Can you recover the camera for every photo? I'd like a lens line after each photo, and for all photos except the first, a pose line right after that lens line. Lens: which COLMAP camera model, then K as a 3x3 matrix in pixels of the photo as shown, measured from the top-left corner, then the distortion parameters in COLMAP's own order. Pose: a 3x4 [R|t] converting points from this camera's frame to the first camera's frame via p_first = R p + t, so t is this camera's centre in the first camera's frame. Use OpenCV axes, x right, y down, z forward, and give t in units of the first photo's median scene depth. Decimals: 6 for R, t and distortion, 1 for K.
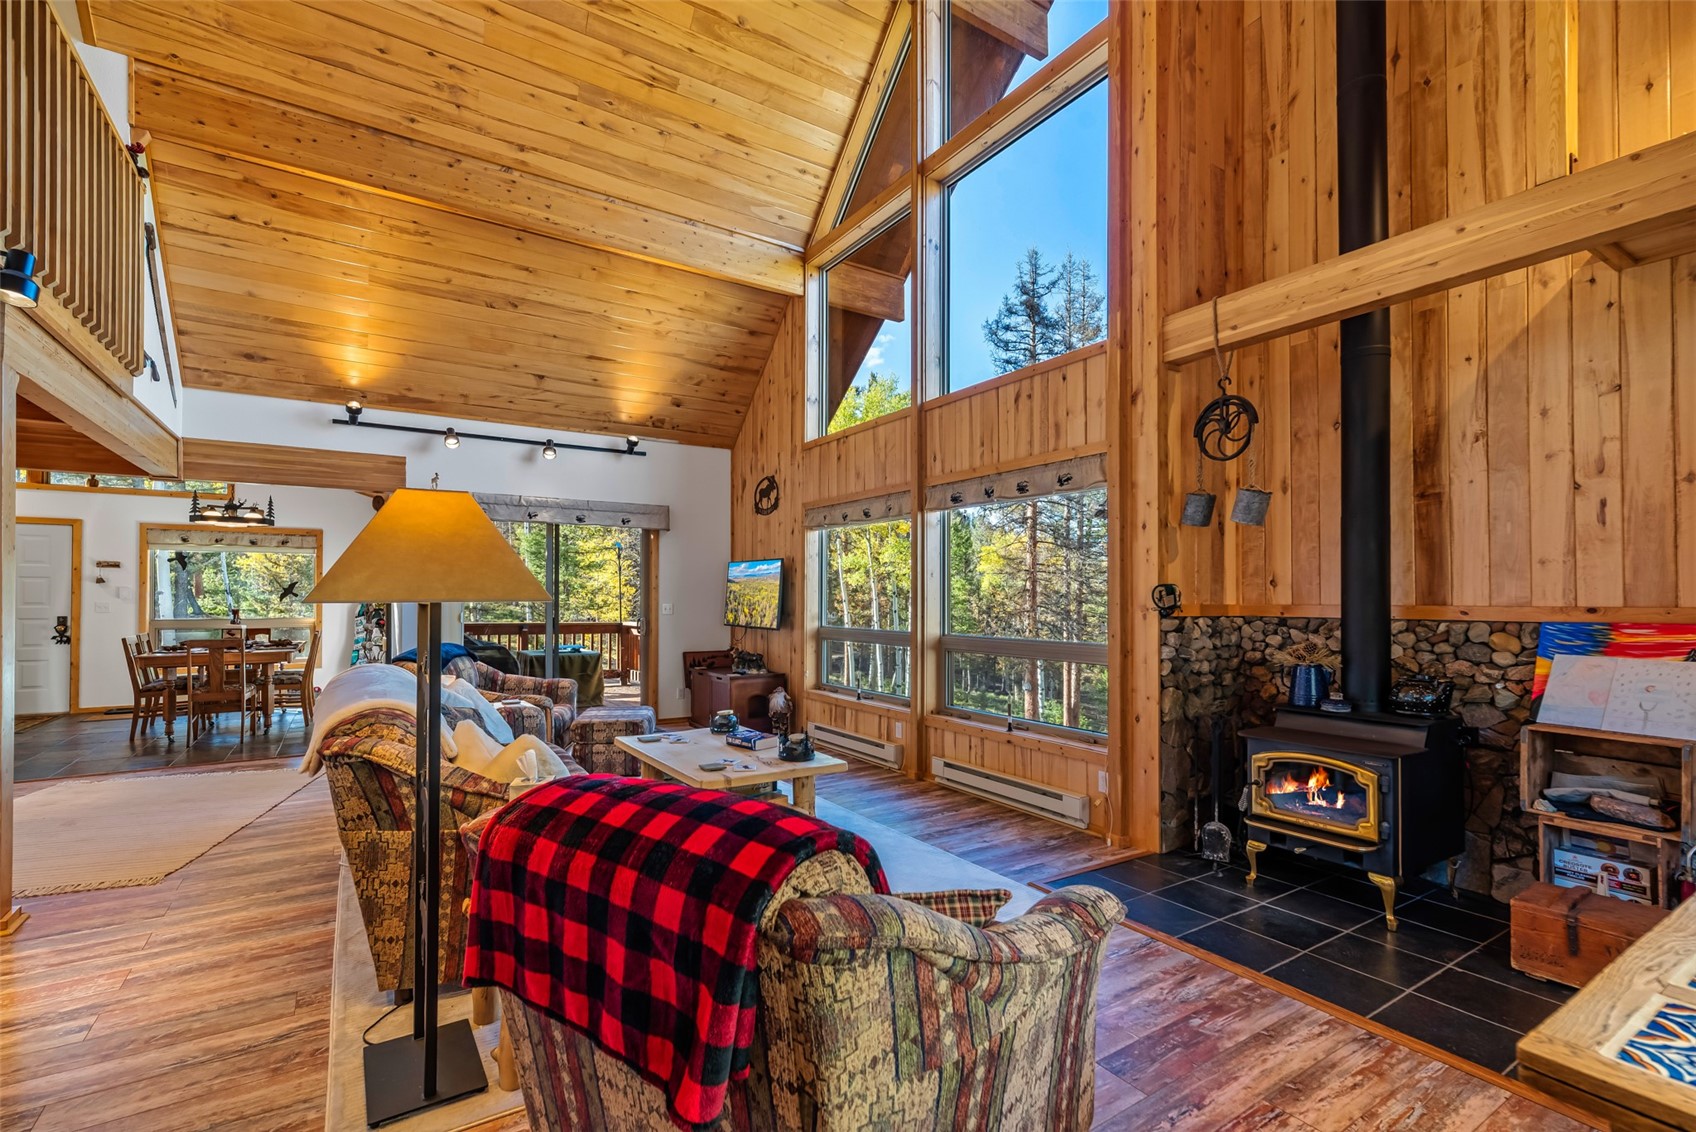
lens RADIAL K [[731.5, 0, 860.4], [0, 731.5, 590.0], [0, 0, 1]] dist [0.007708, 0.000854]
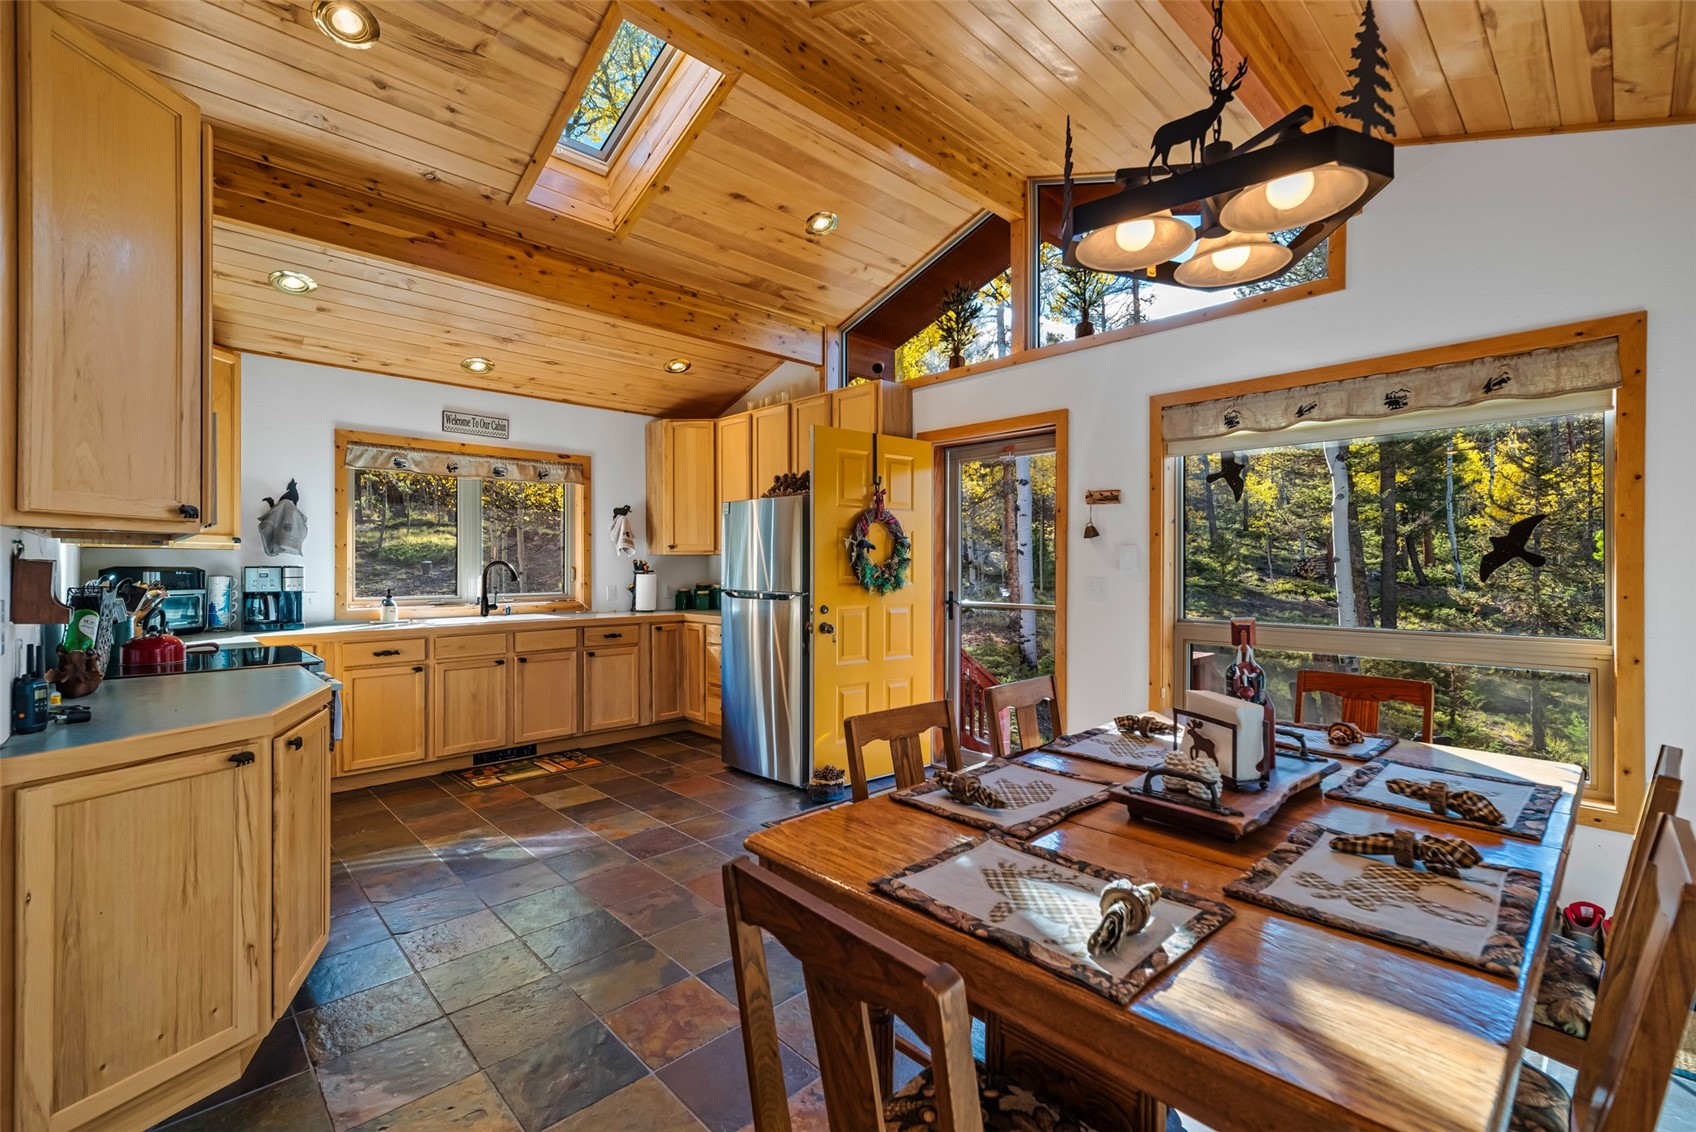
lens RADIAL K [[731.5, 0, 848.8], [0, 731.5, 567.2], [0, 0, 1]] dist [0.007708, 0.000854]
pose [[0.159789, 0.004187, -0.987142, -0.592230], [0.010606, 0.999926, 0.005958, 0.005794], [0.987094, -0.011421, 0.159733, 0.774648]]
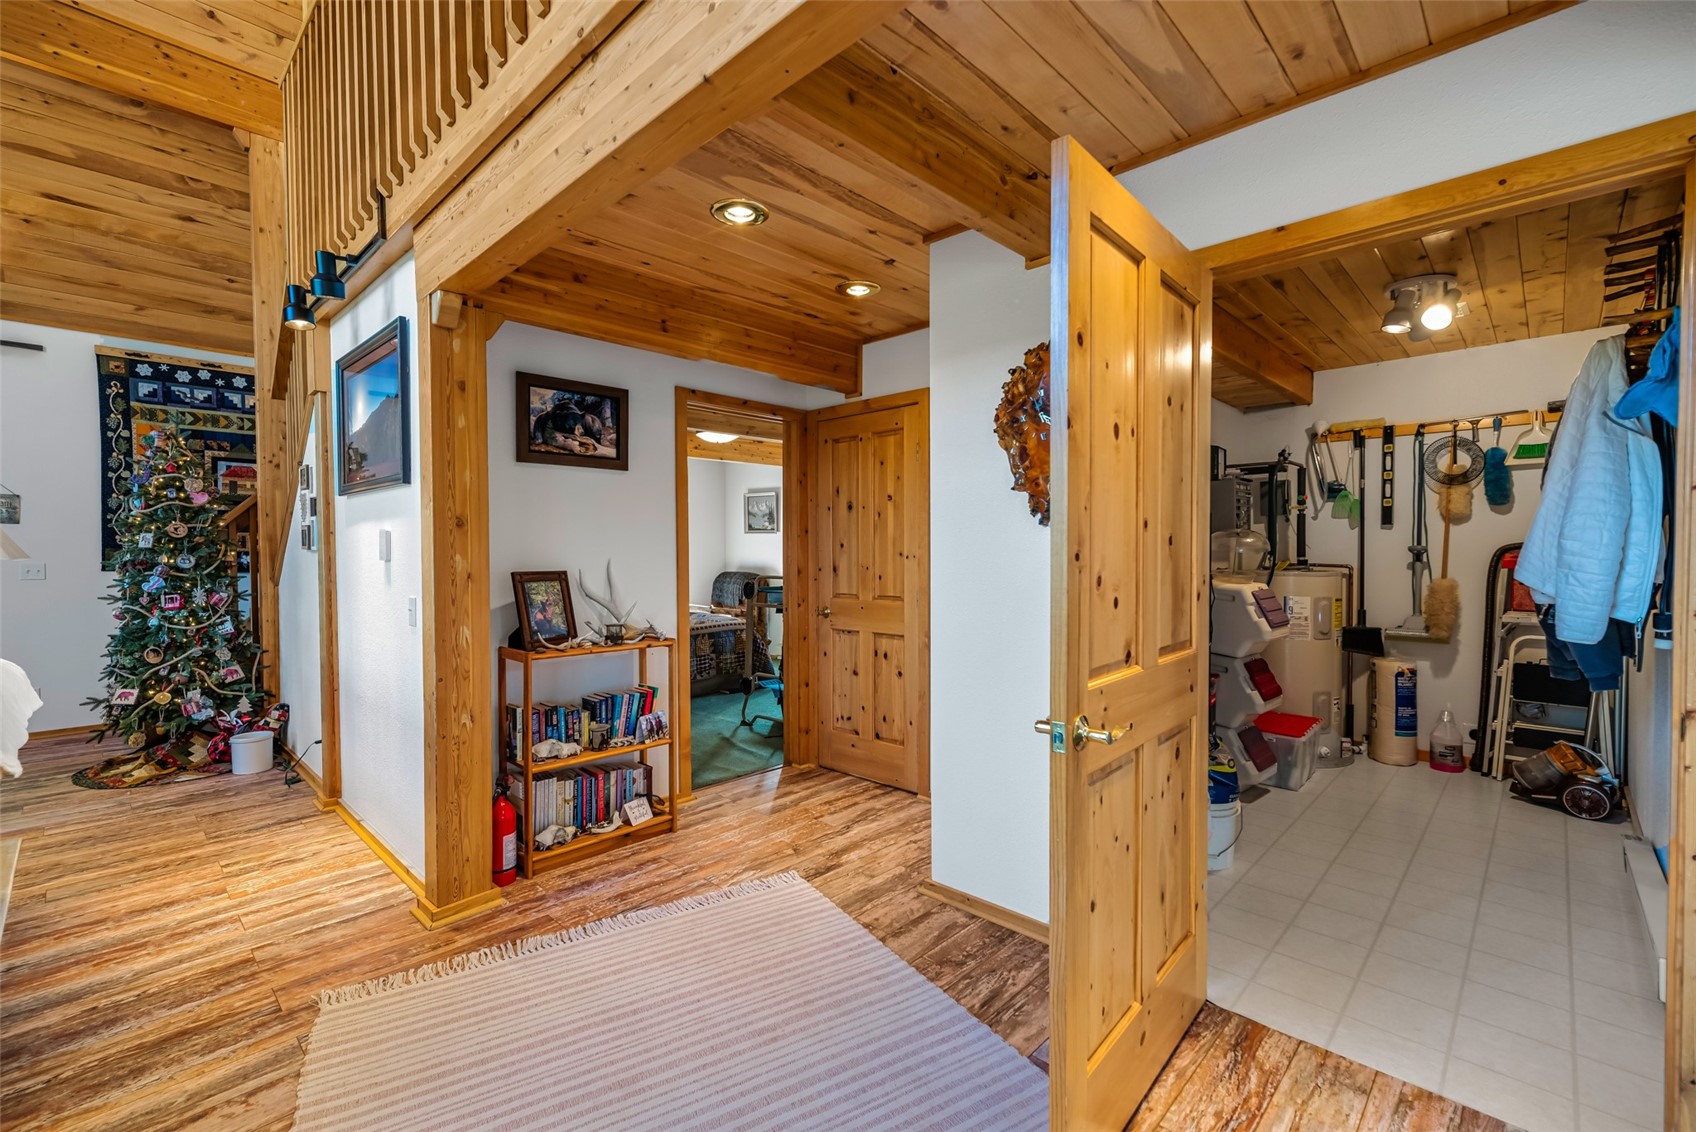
lens RADIAL K [[731.5, 0, 848.6], [0, 731.5, 565.5], [0, 0, 1]] dist [0.007708, 0.000854]
pose [[-0.980441, 0.008527, -0.196628, -0.532723], [0.006880, 0.999935, 0.009058, 0.005573], [0.196692, 0.007528, -0.980436, 0.714828]]
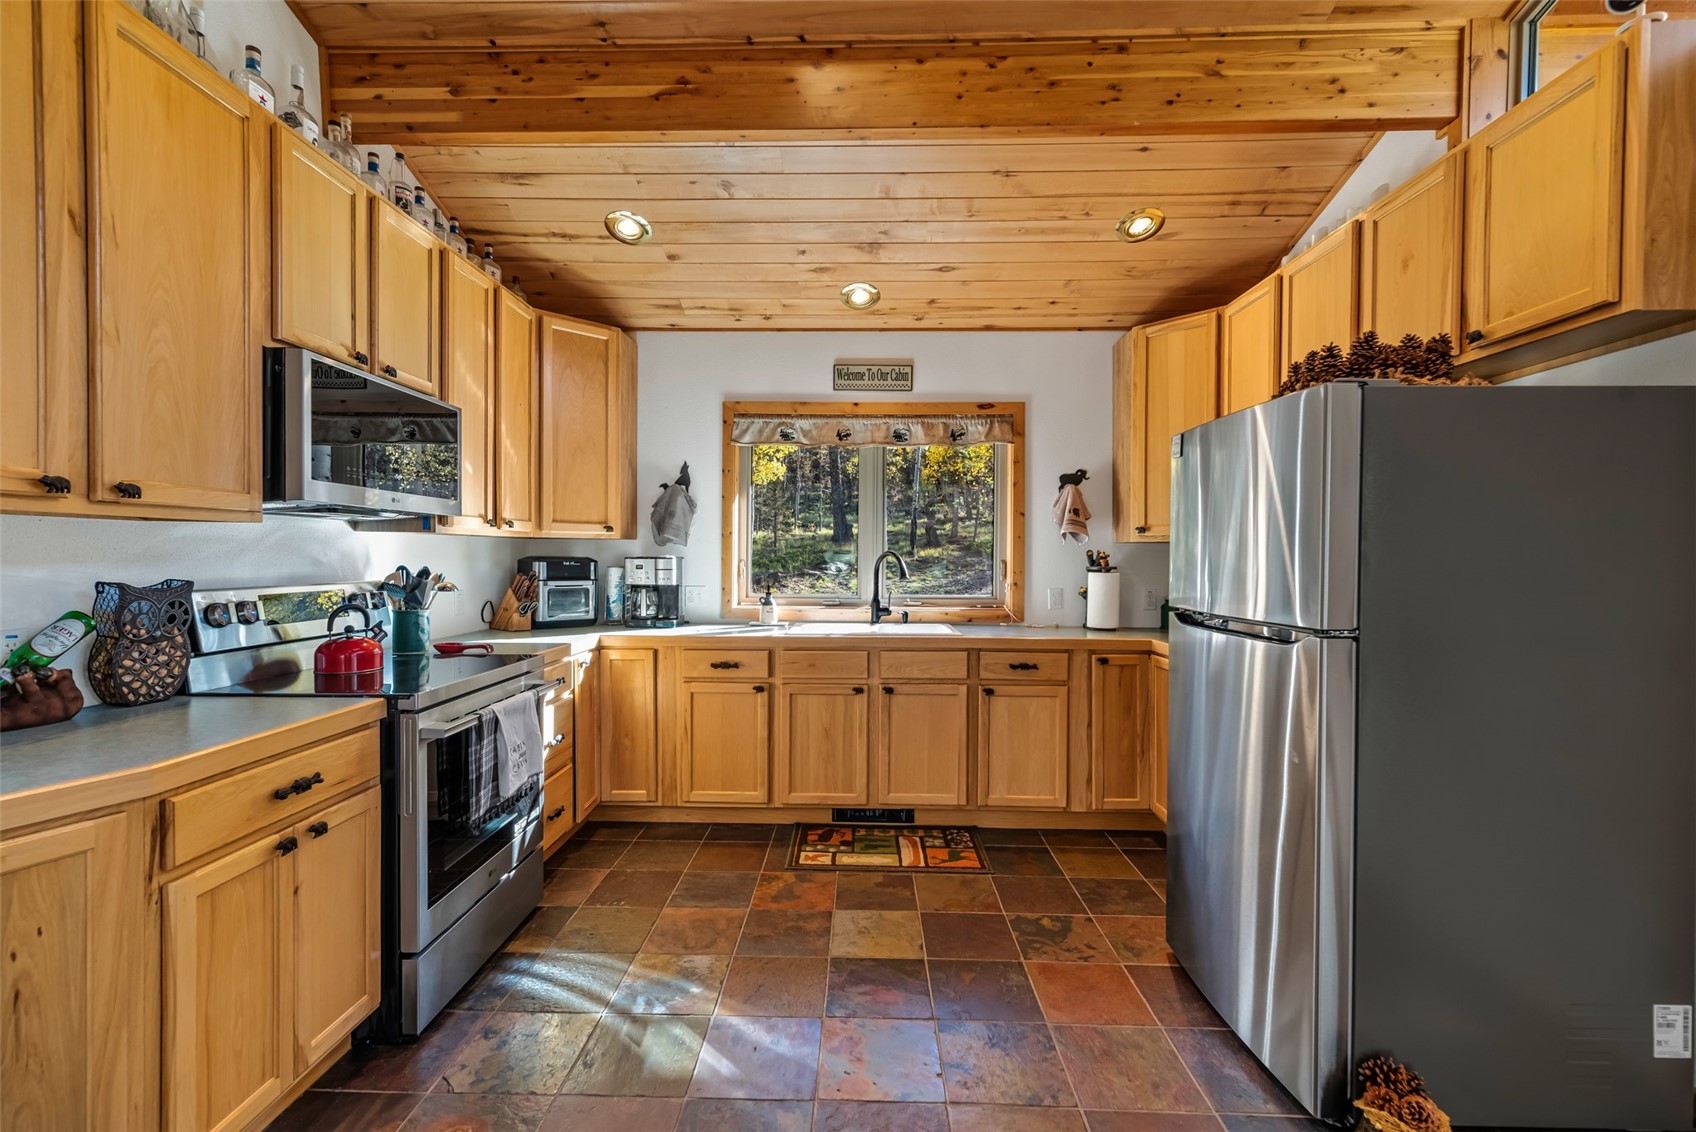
lens RADIAL K [[731.5, 0, 846.9], [0, 731.5, 567.0], [0, 0, 1]] dist [0.007708, 0.000854]
pose [[-0.590951, 0.009108, -0.806656, -0.863677], [0.003814, 0.999957, 0.008497, 0.006788], [0.806699, 0.001945, -0.590960, 0.837924]]
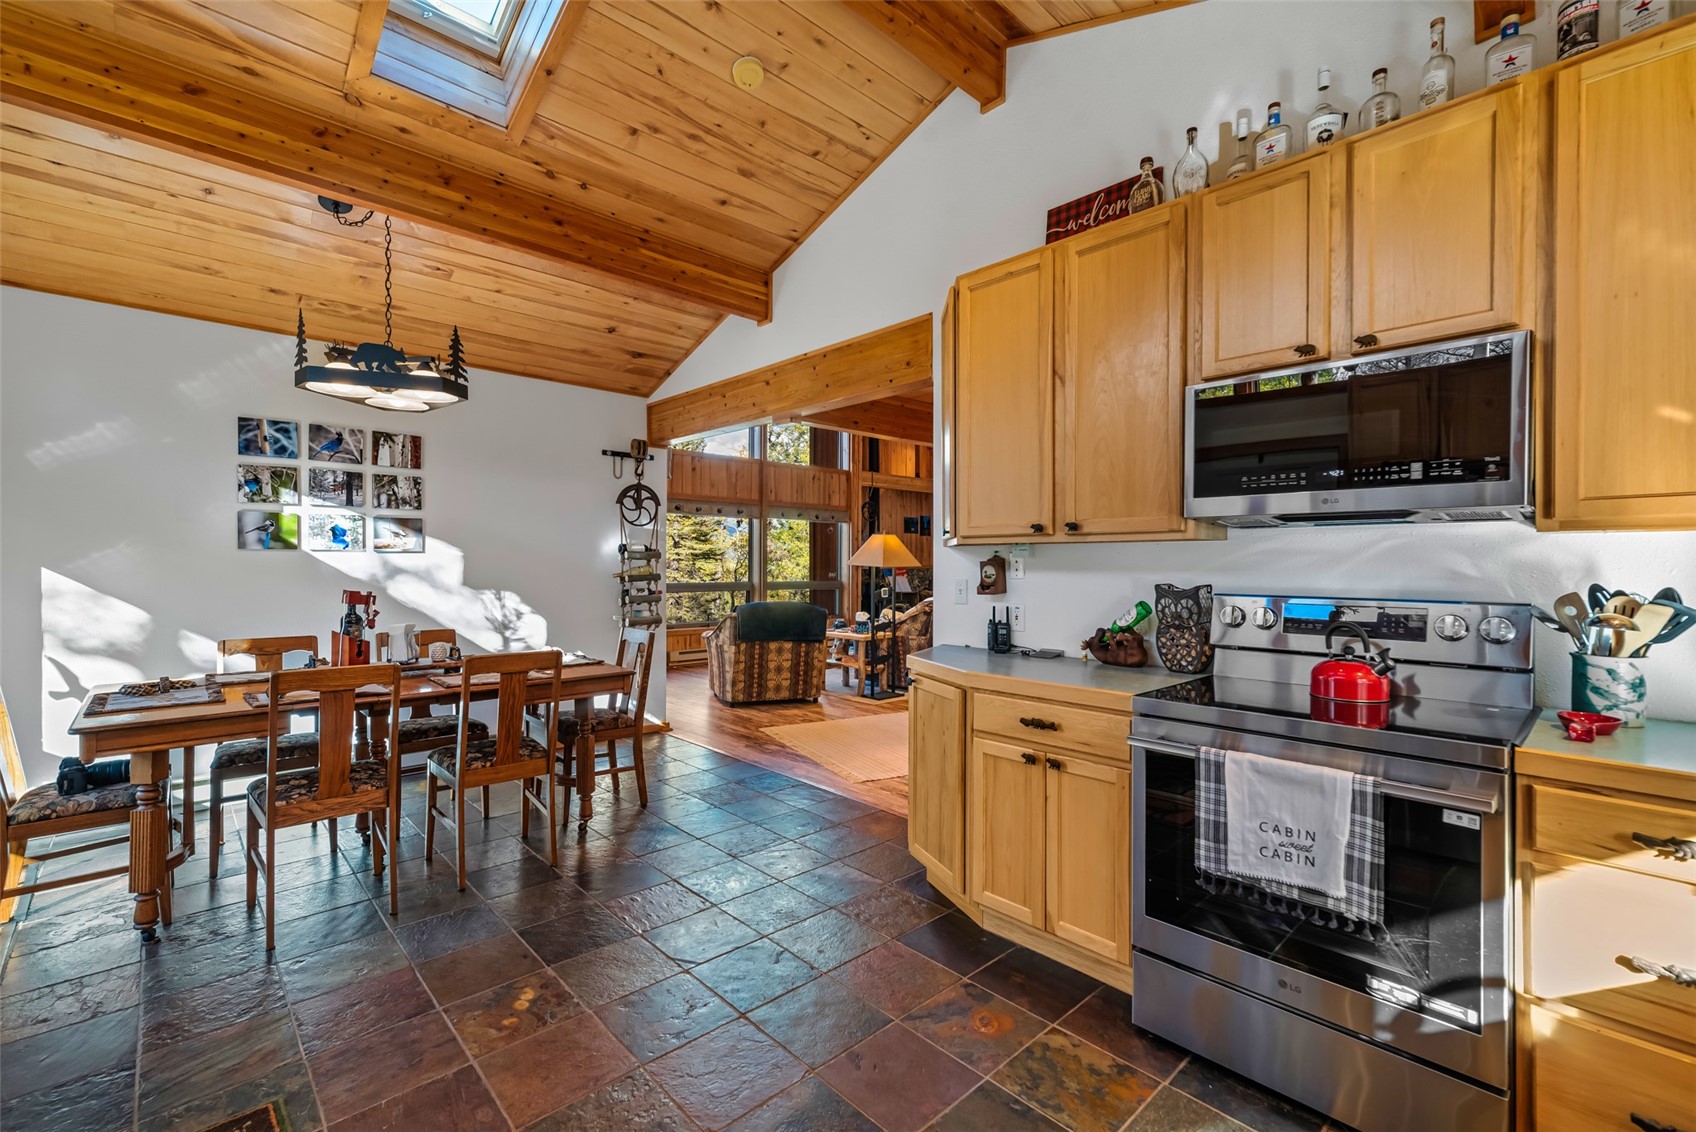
lens RADIAL K [[731.5, 0, 846.3], [0, 731.5, 567.7], [0, 0, 1]] dist [0.007708, 0.000854]
pose [[-0.148388, -0.006167, 0.988910, -1.205320], [-0.015552, 0.999871, 0.003902, 0.005998], [-0.988807, -0.014801, -0.148465, 0.719779]]
